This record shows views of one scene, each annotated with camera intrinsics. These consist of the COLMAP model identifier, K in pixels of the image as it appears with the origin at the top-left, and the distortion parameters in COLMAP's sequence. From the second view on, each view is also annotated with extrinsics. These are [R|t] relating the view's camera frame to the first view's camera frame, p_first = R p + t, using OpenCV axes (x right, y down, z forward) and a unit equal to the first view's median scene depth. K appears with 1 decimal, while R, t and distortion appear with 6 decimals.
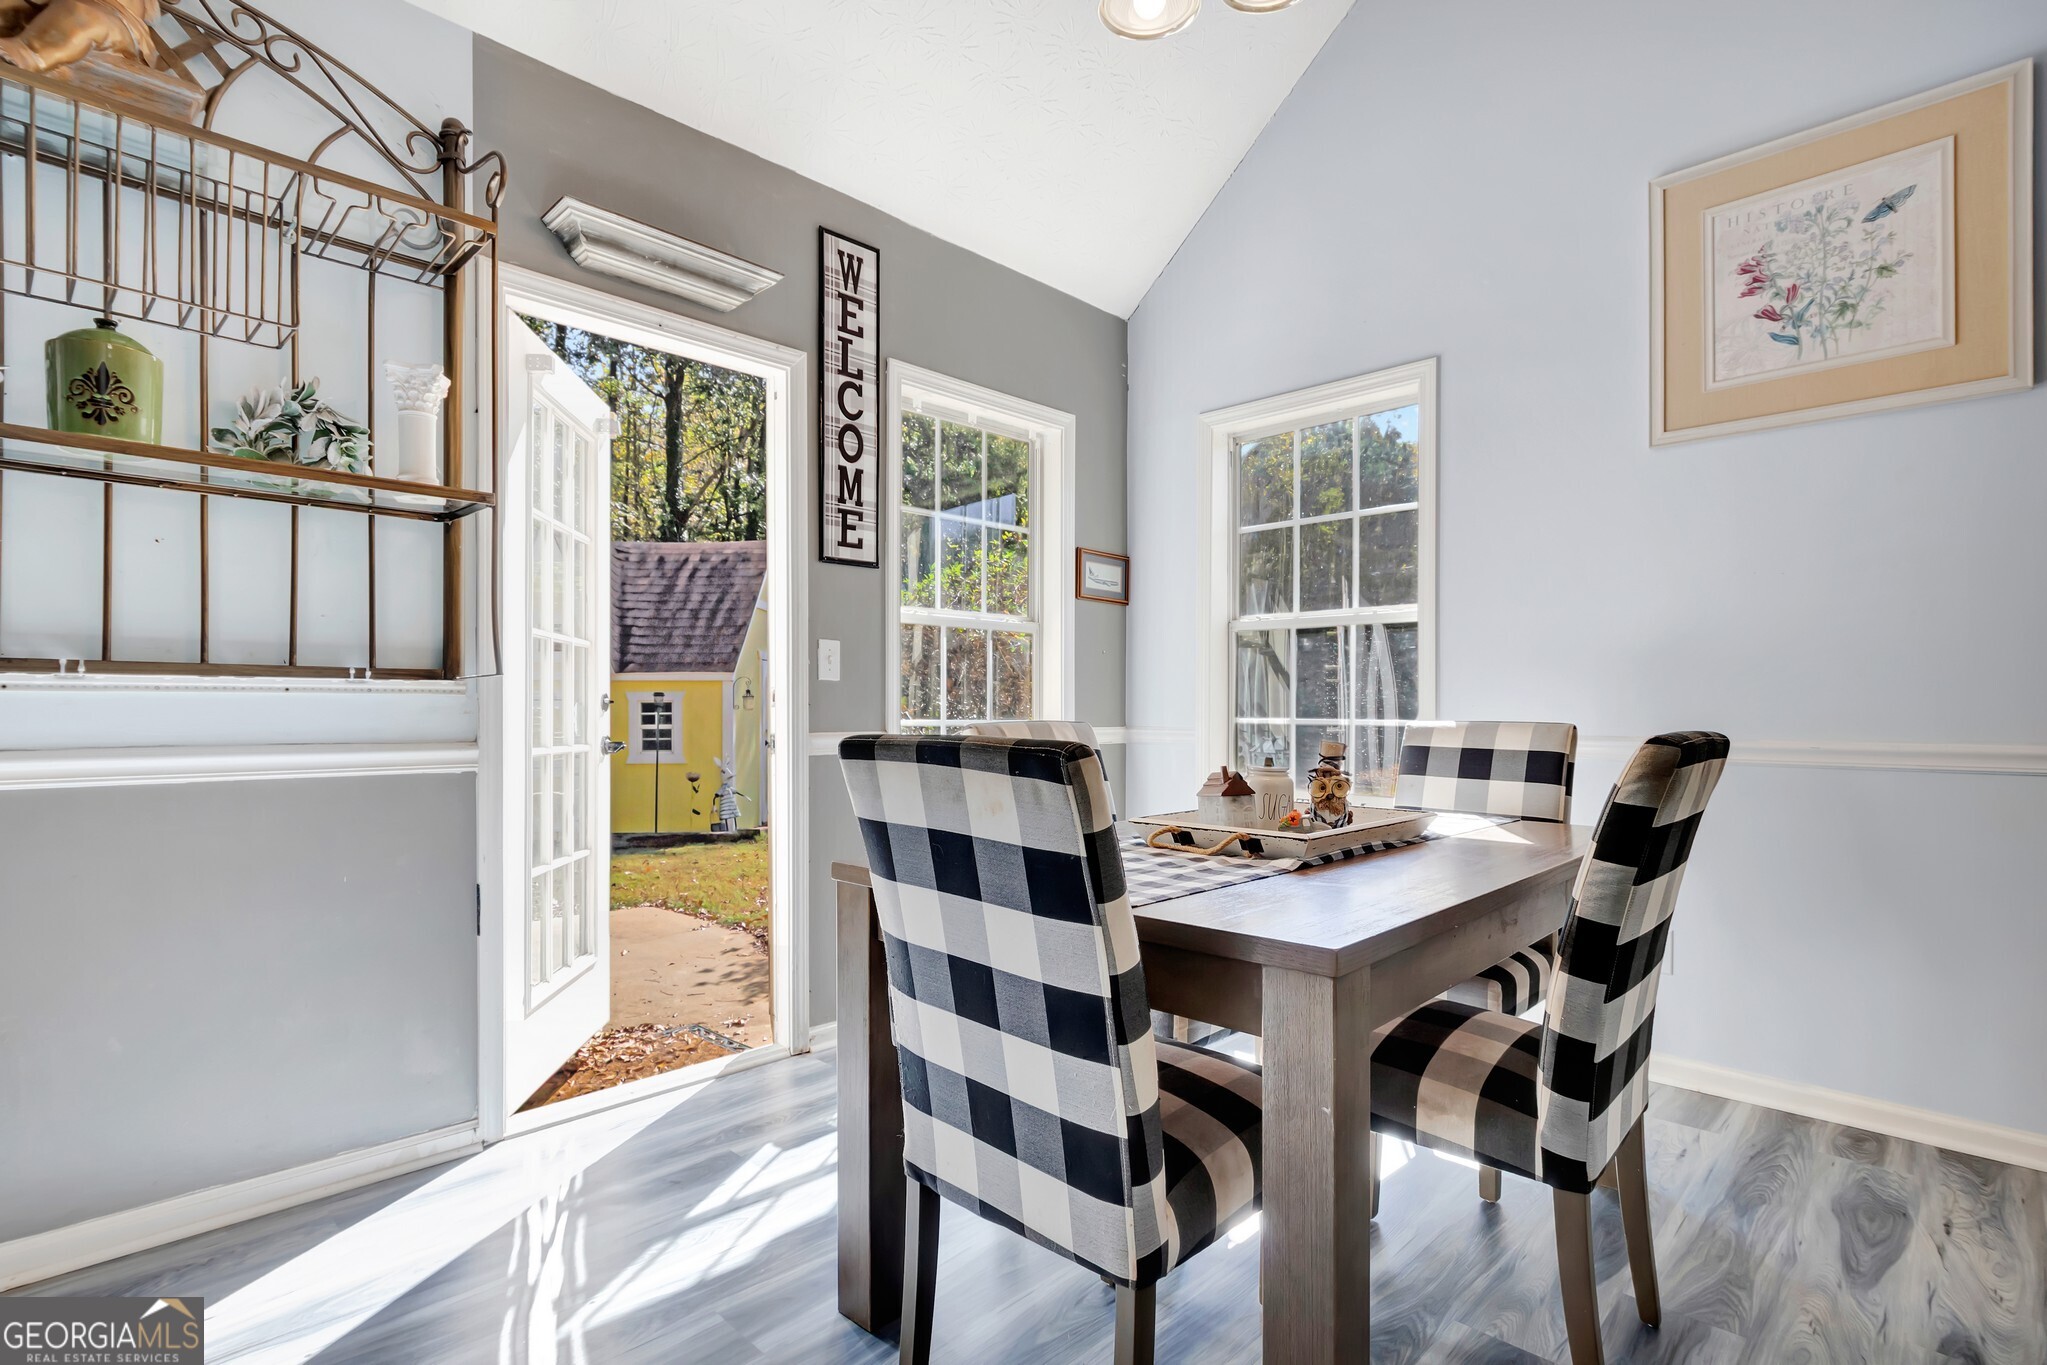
lens RADIAL K [[1017.8, 0, 1019.0], [0, 1017.8, 705.3], [0, 0, 1]] dist [0.002188, -0.000713]
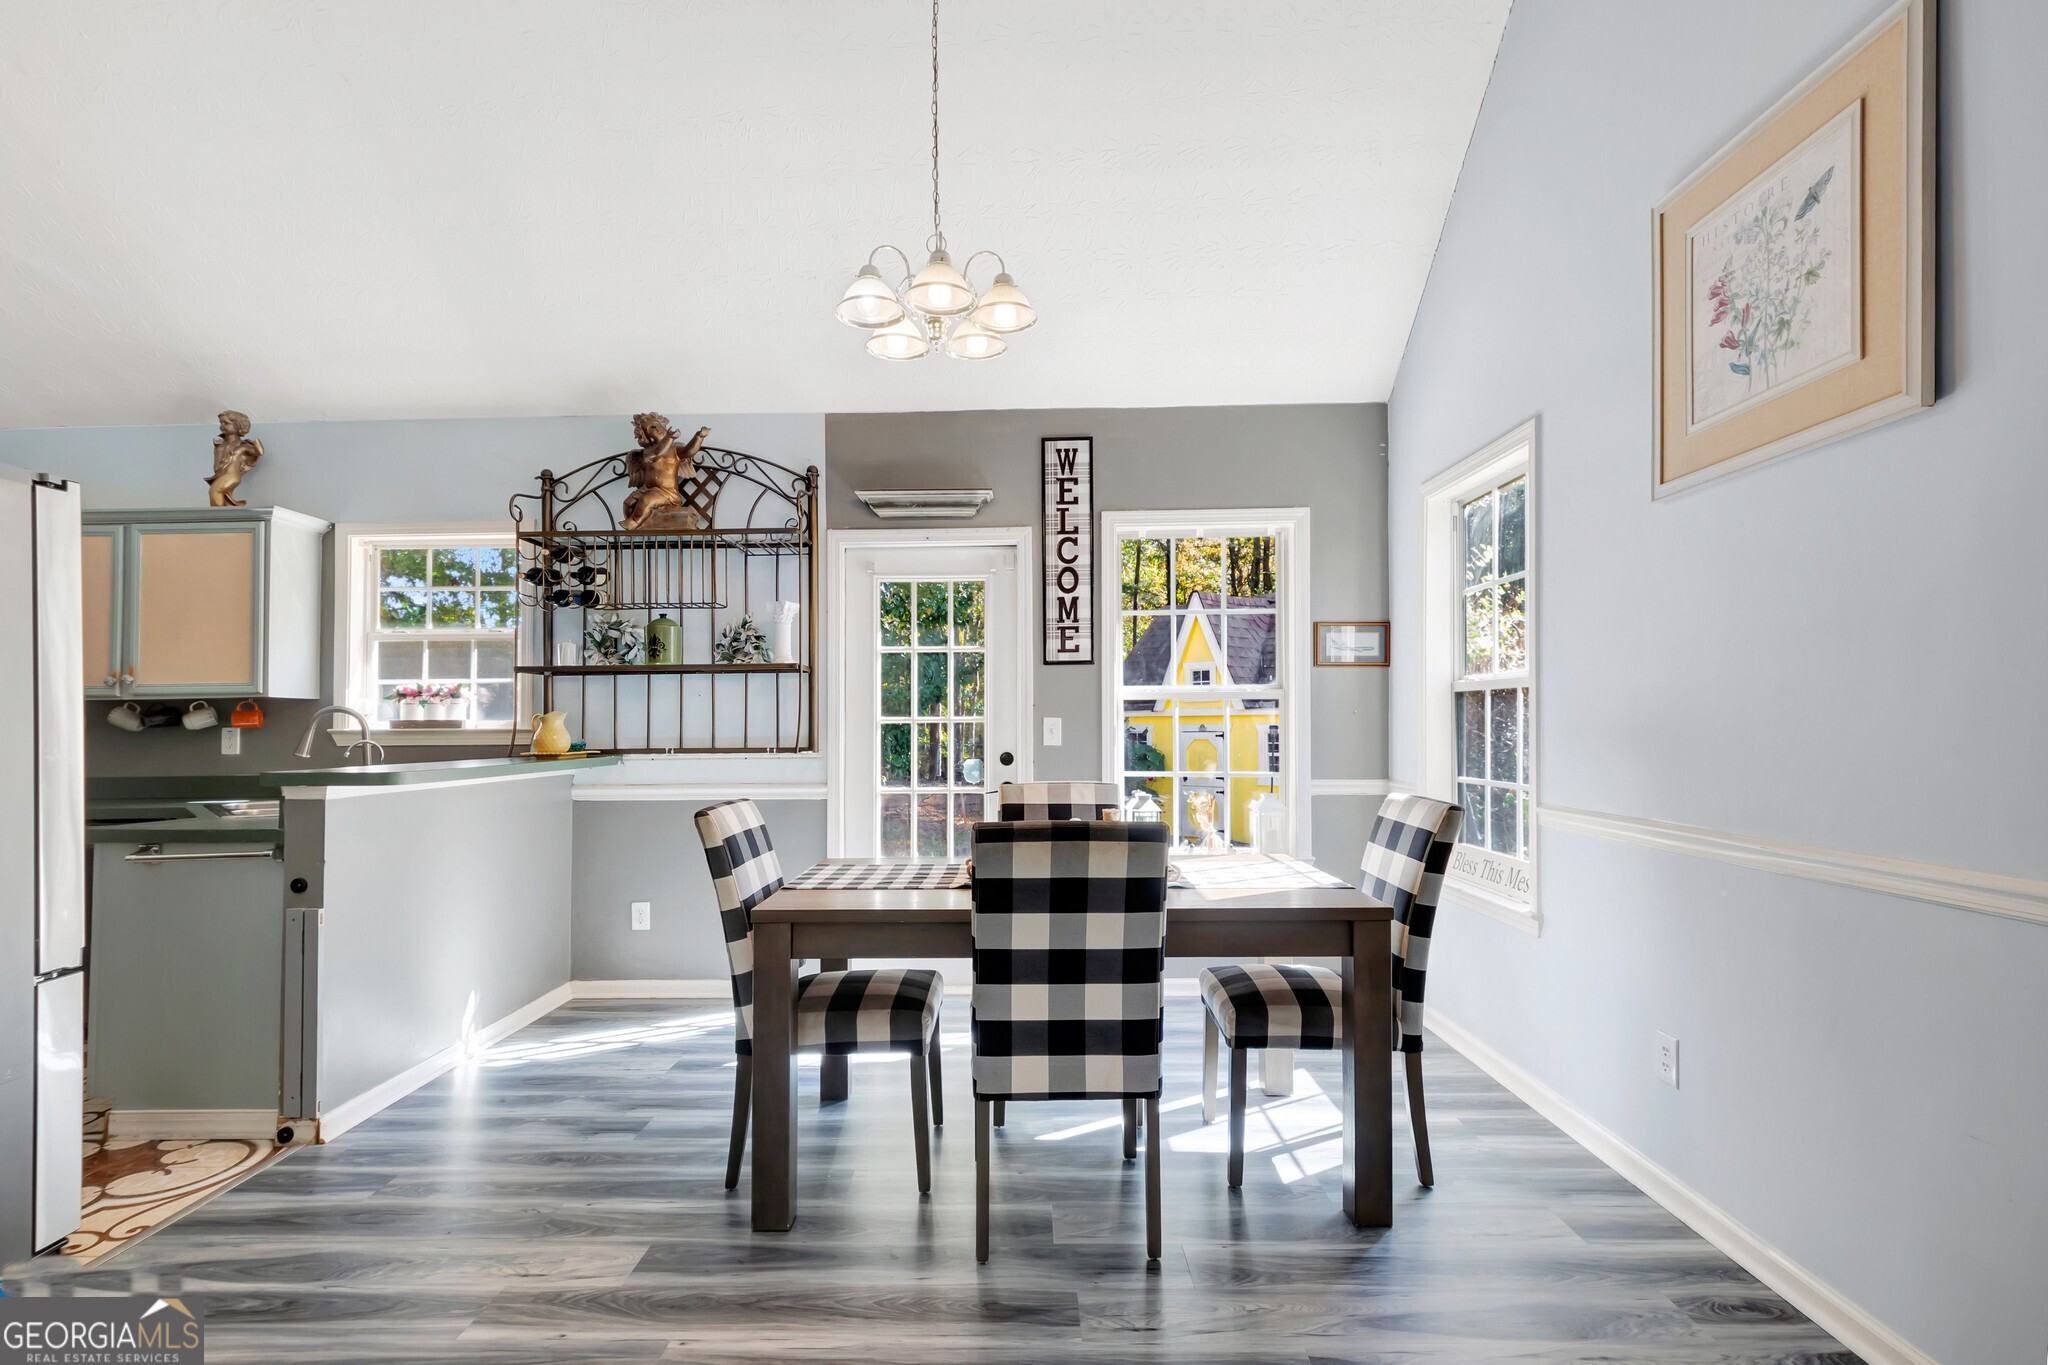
lens RADIAL K [[1018.3, 0, 1019.5], [0, 1018.3, 705.3], [0, 0, 1]] dist [0.002188, -0.000713]
pose [[0.676721, -0.016465, -0.736055, 0.937926], [0.009470, 0.999862, -0.013660, -0.068480], [0.736178, 0.002273, 0.676784, -0.025253]]
